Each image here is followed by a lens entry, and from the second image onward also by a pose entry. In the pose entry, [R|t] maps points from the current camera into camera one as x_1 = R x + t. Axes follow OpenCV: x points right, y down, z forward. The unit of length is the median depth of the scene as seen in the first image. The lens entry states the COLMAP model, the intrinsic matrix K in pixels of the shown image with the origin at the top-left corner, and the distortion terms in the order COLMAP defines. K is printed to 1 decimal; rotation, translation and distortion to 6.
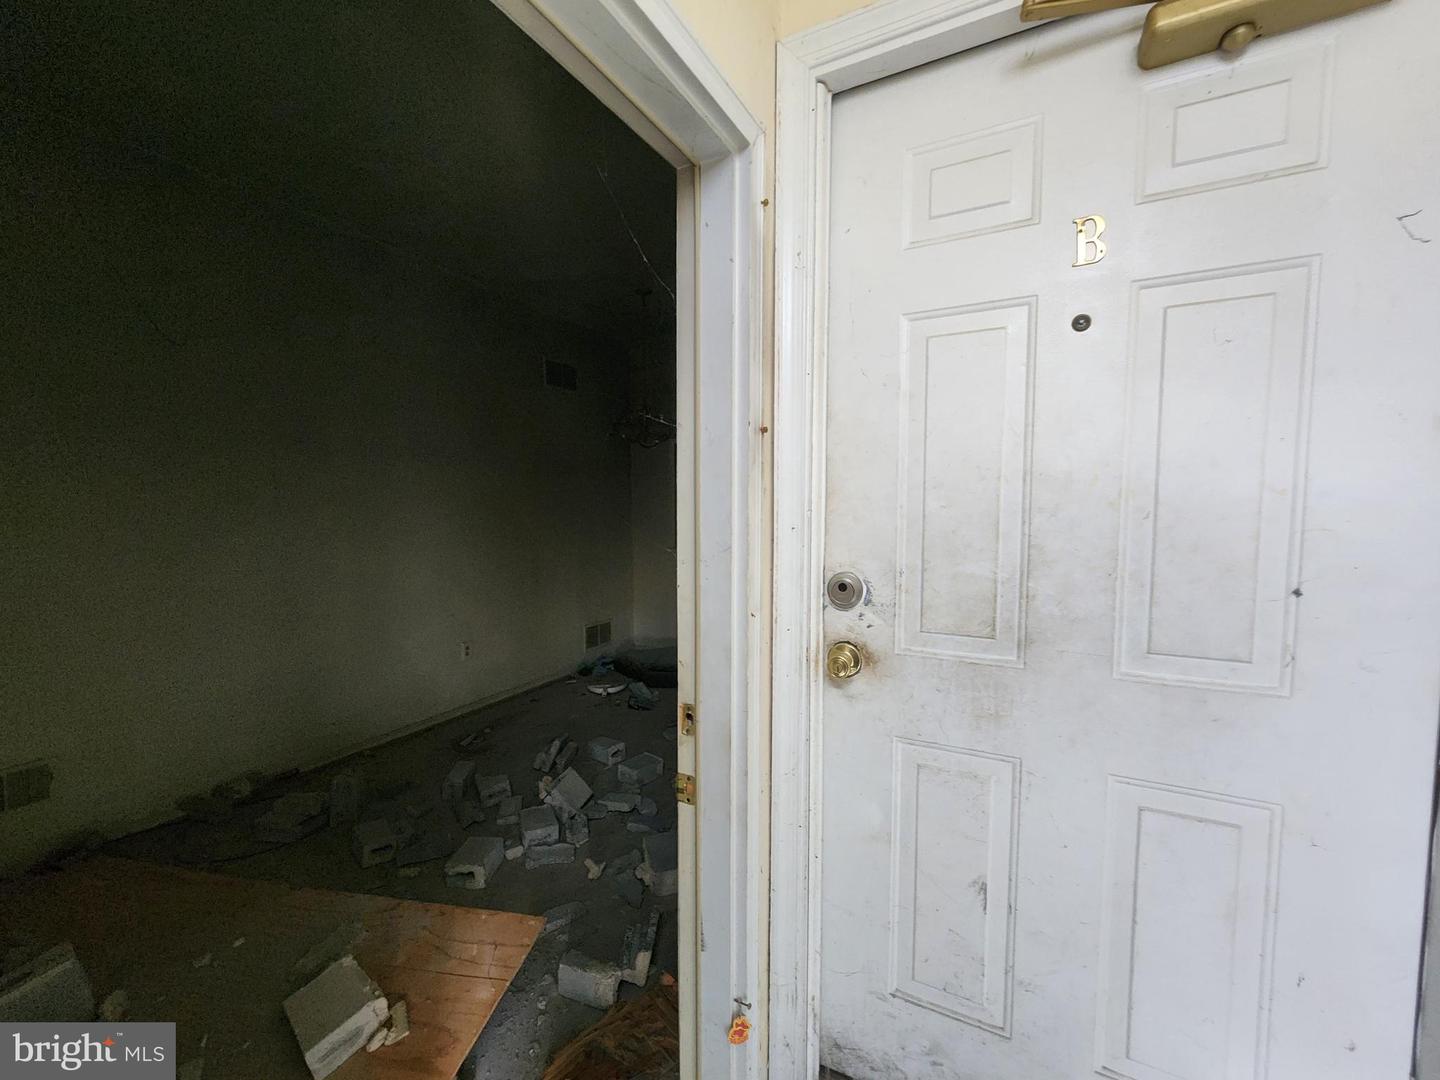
lens RADIAL K [[579.0, 0, 734.1], [0, 579.0, 545.3], [0, 0, 1]] dist [0.002841, -0.003557]
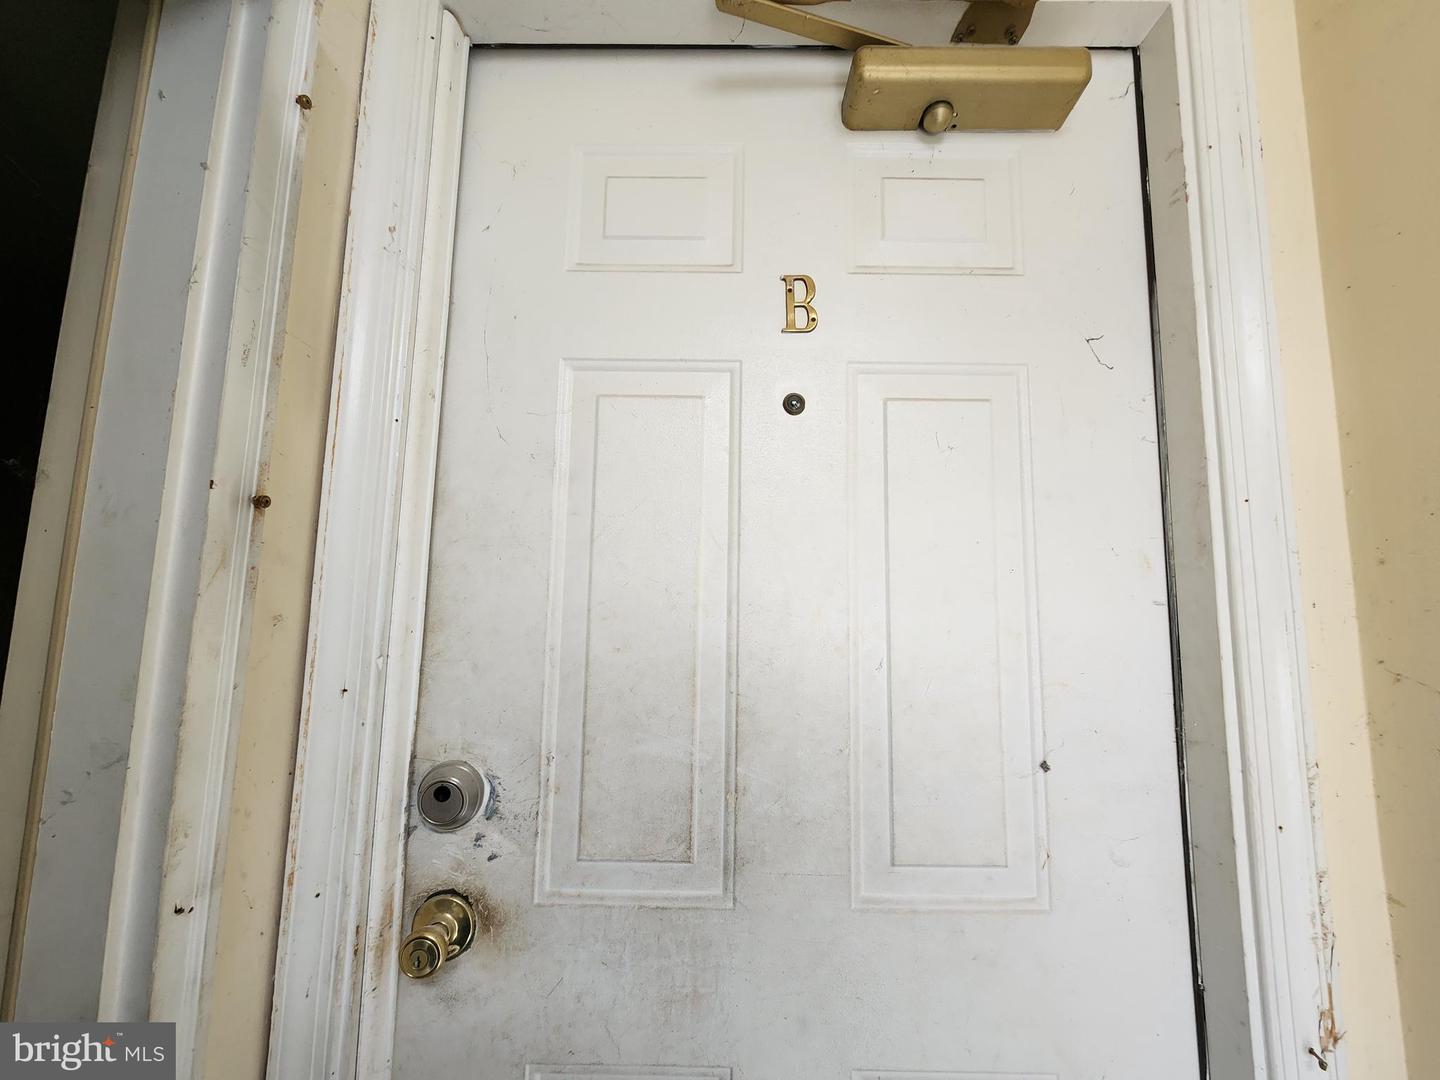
lens RADIAL K [[579.0, 0, 723.1], [0, 579.0, 542.7], [0, 0, 1]] dist [0.002841, -0.003557]
pose [[0.896754, 0.067781, 0.437307, 0.183169], [0.014744, 0.983075, -0.182608, -0.064796], [-0.442283, 0.170202, 0.880578, 0.373159]]
